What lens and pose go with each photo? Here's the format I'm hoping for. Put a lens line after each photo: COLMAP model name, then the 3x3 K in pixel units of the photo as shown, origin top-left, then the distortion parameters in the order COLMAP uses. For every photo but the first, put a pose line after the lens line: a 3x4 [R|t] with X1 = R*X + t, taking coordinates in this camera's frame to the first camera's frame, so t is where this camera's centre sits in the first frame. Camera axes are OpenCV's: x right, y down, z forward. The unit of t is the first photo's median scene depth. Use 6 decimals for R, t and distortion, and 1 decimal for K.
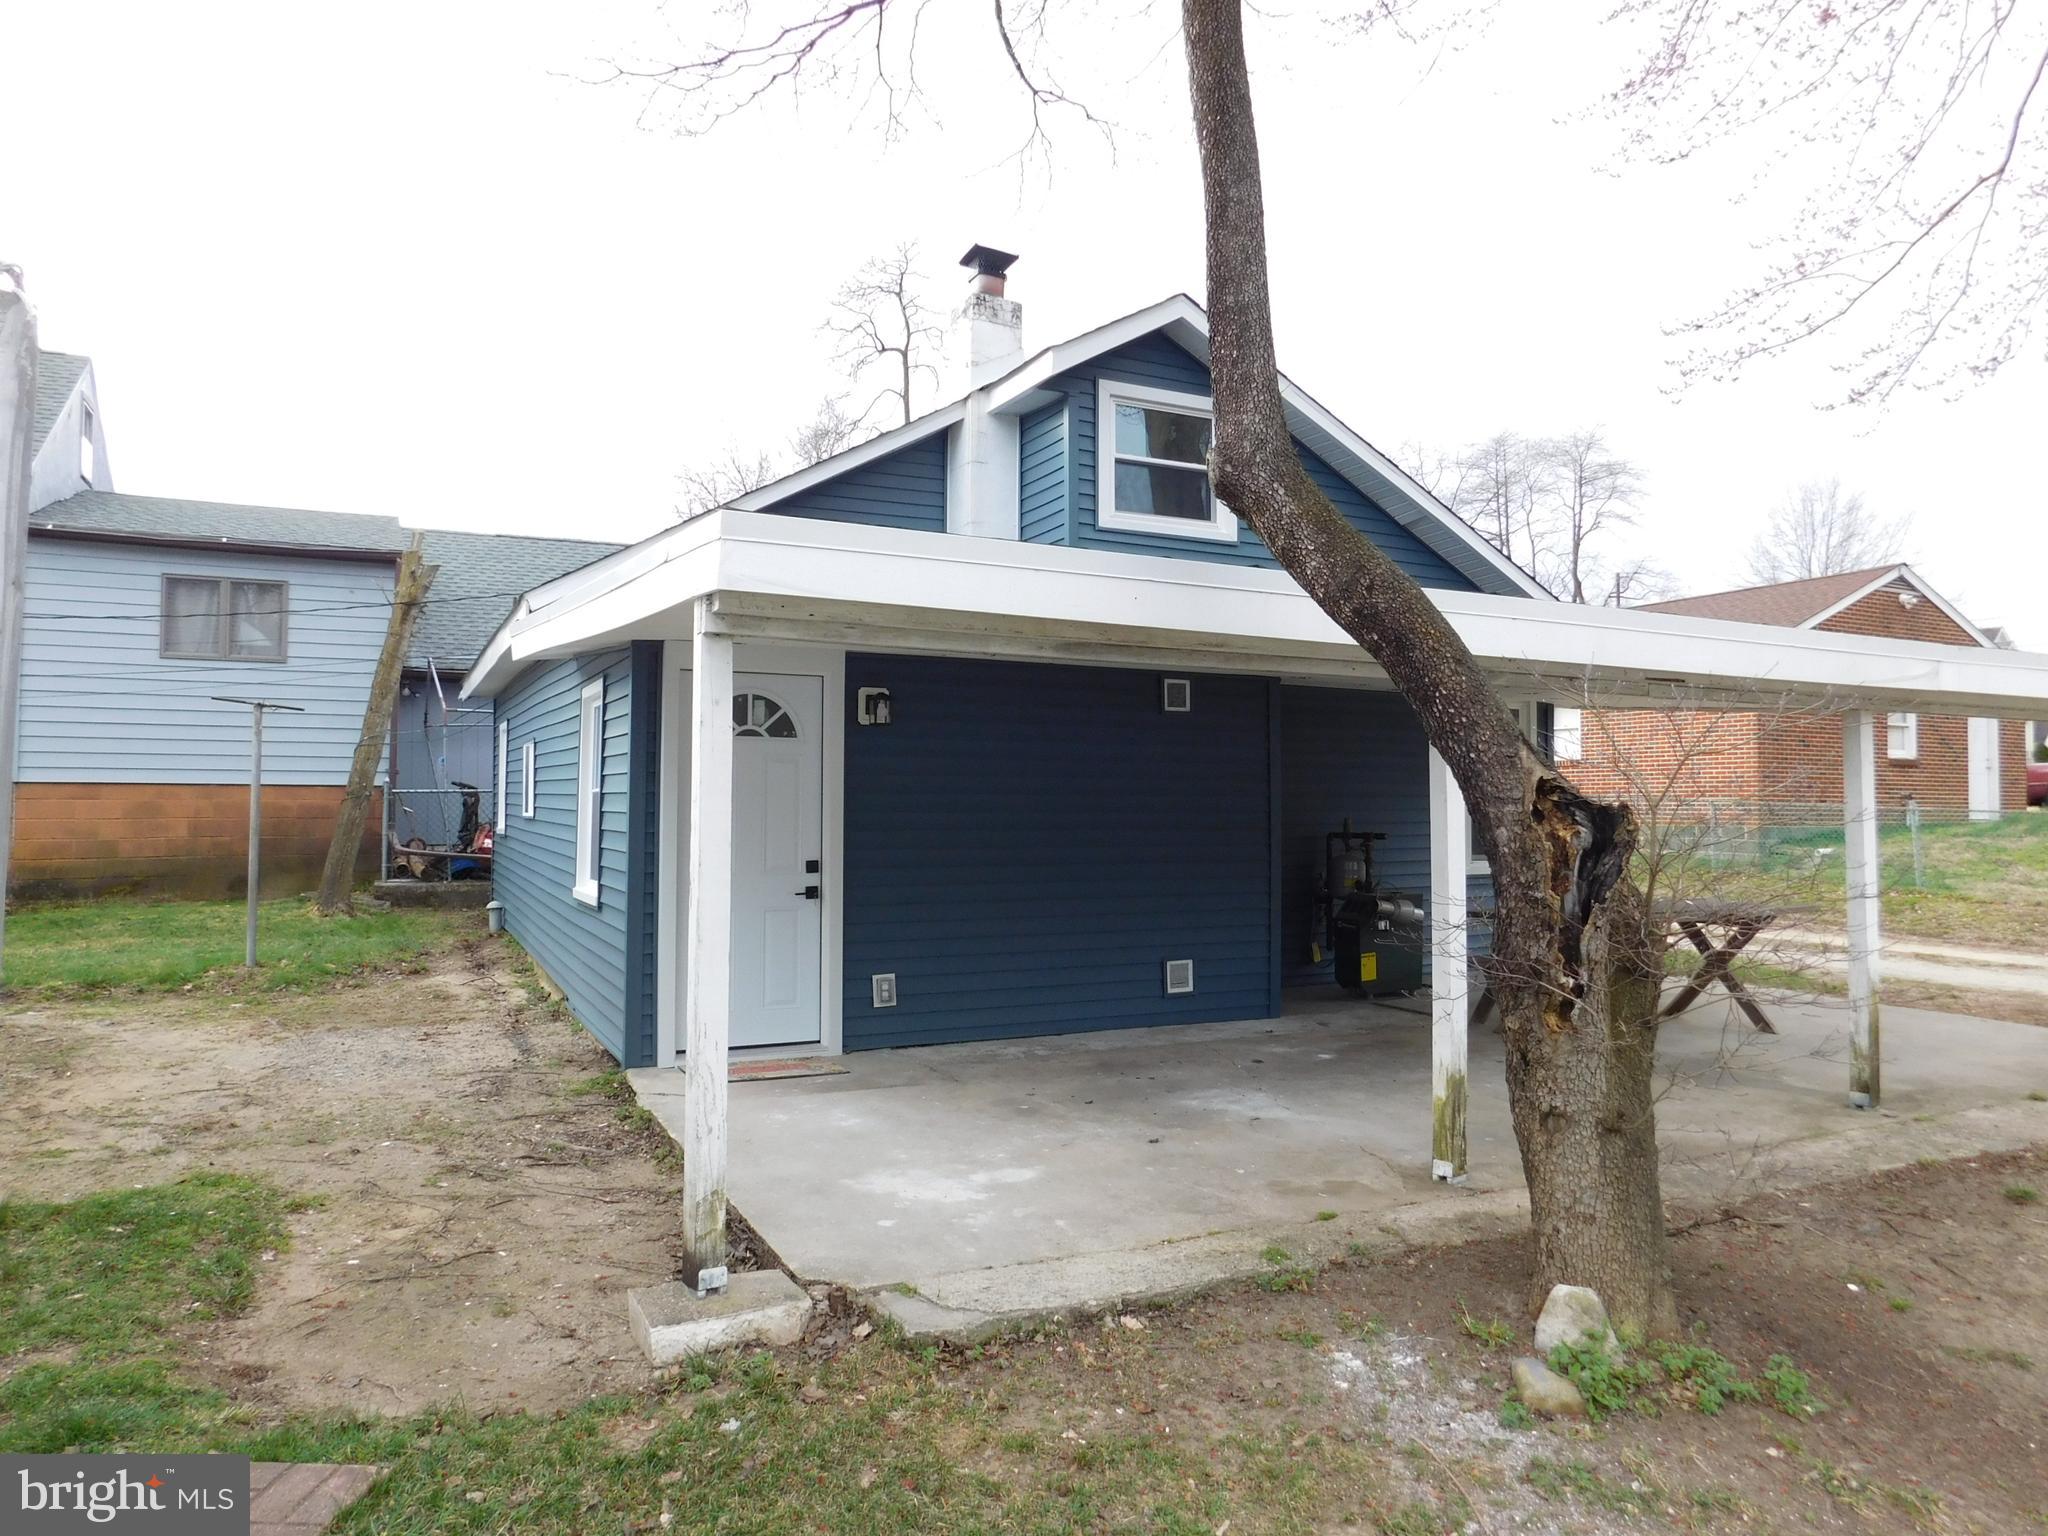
lens RADIAL K [[1357.1, 0, 1024.0], [0, 1357.1, 768.0], [0, 0, 1]] dist [-0.061049, 0.045268]
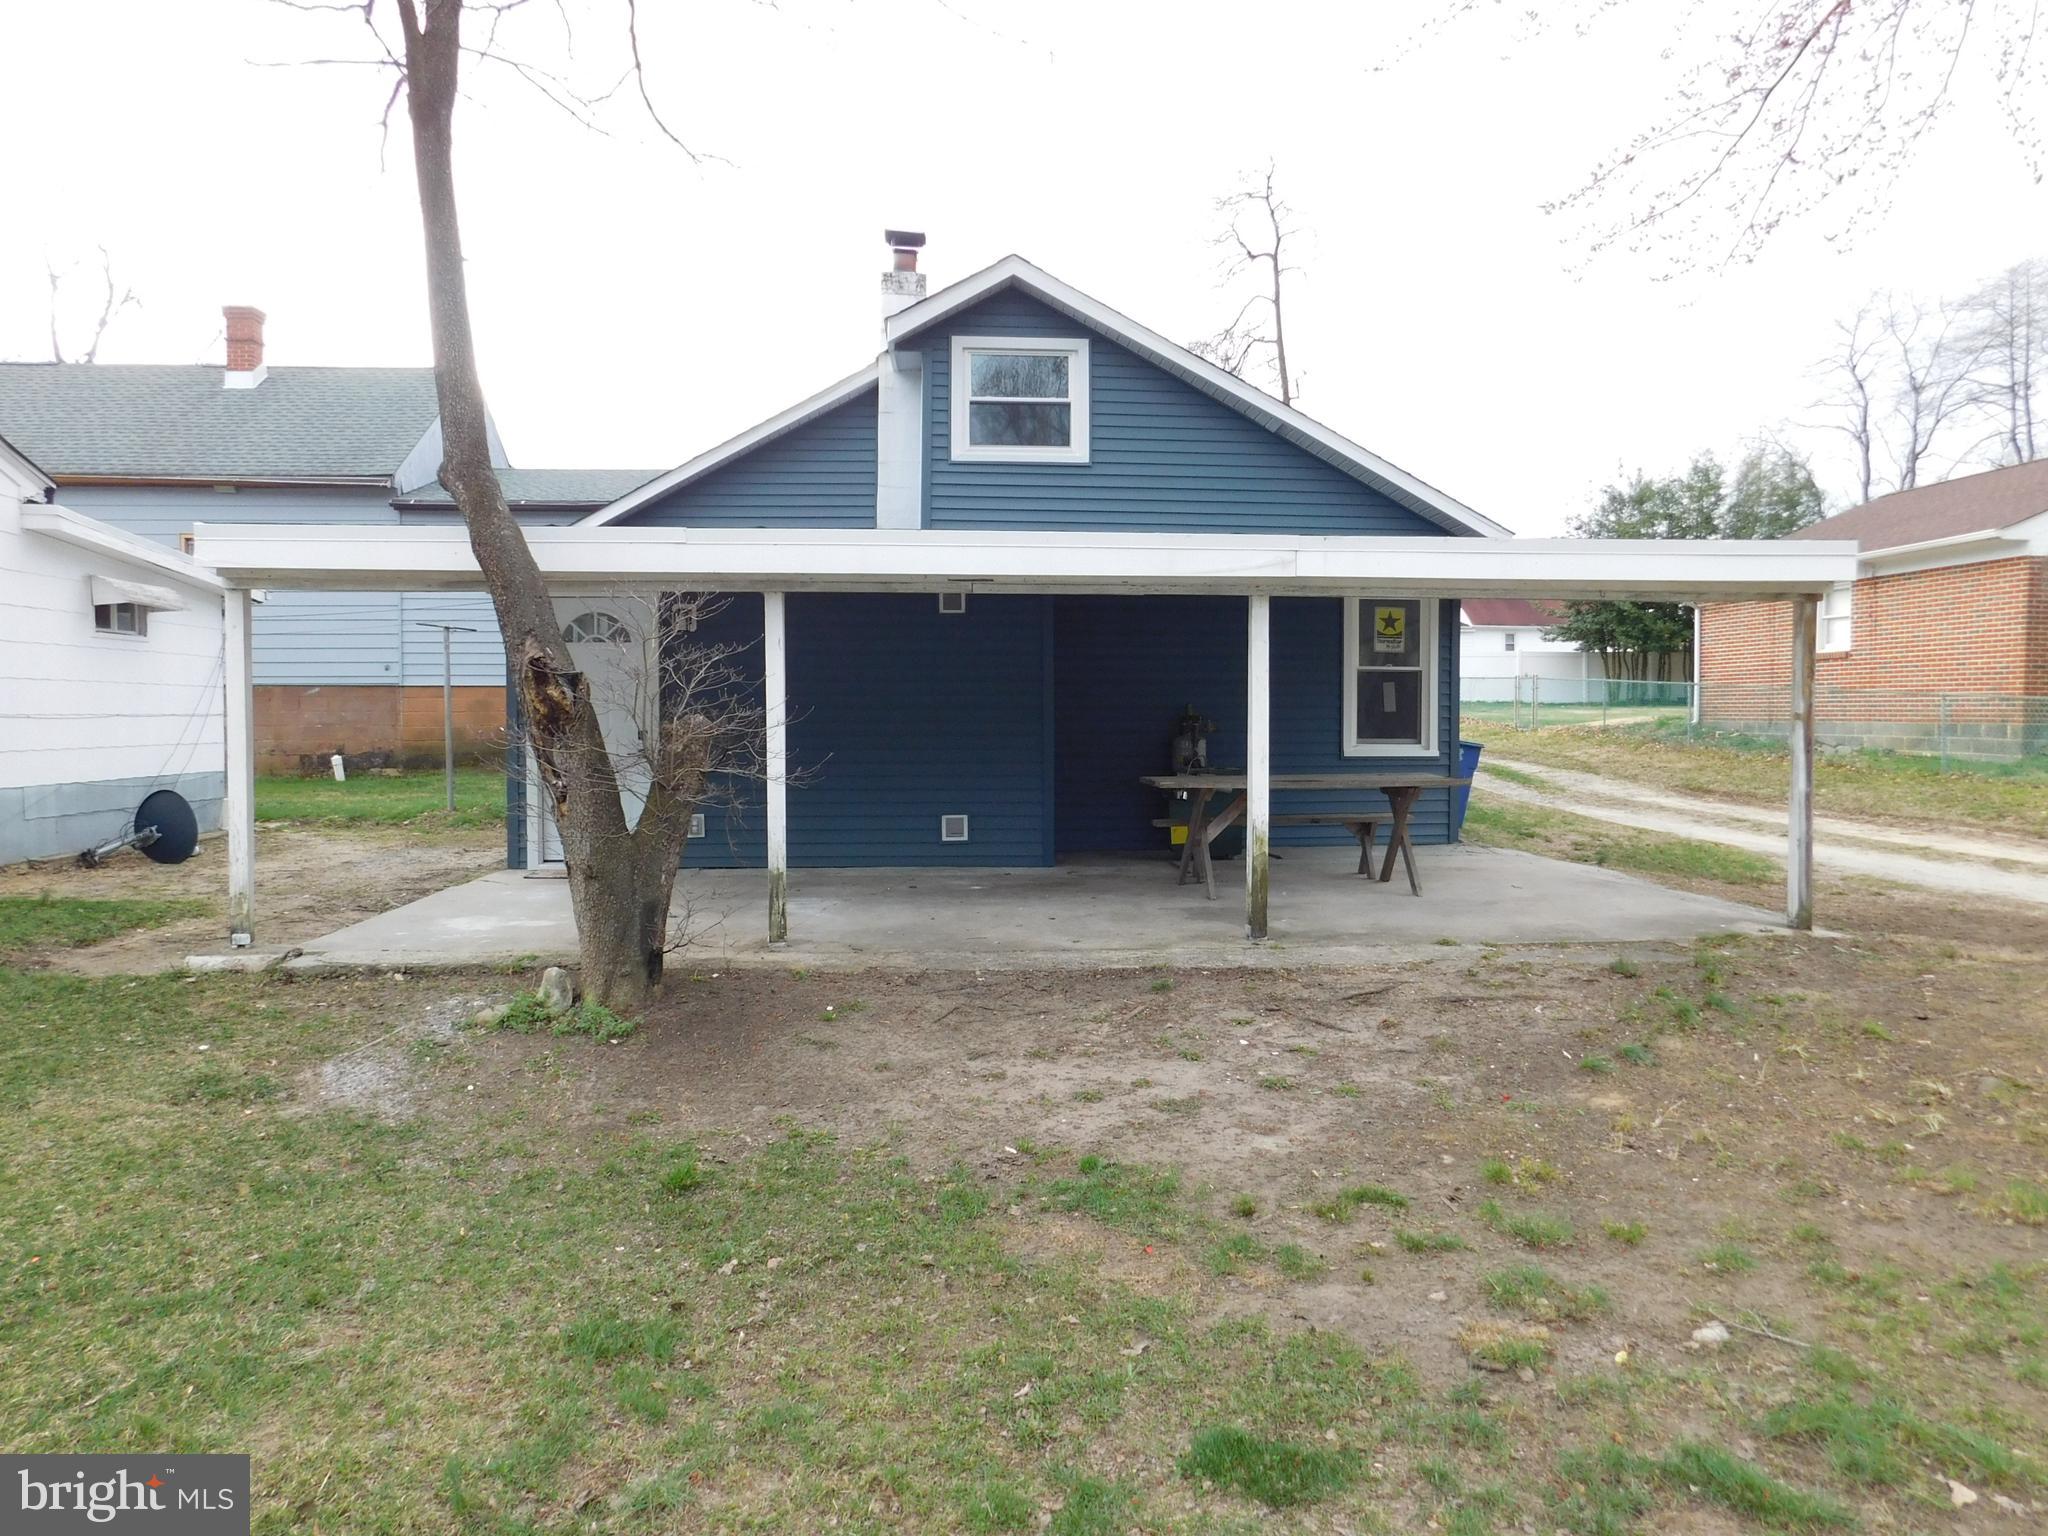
lens RADIAL K [[1357.1, 0, 1024.0], [0, 1357.1, 768.0], [0, 0, 1]] dist [-0.061049, 0.045268]
pose [[0.927967, 0.014188, -0.372392, 0.541385], [0.011752, 0.997664, 0.067296, 0.013783], [0.372477, -0.066824, 0.925632, -0.103768]]
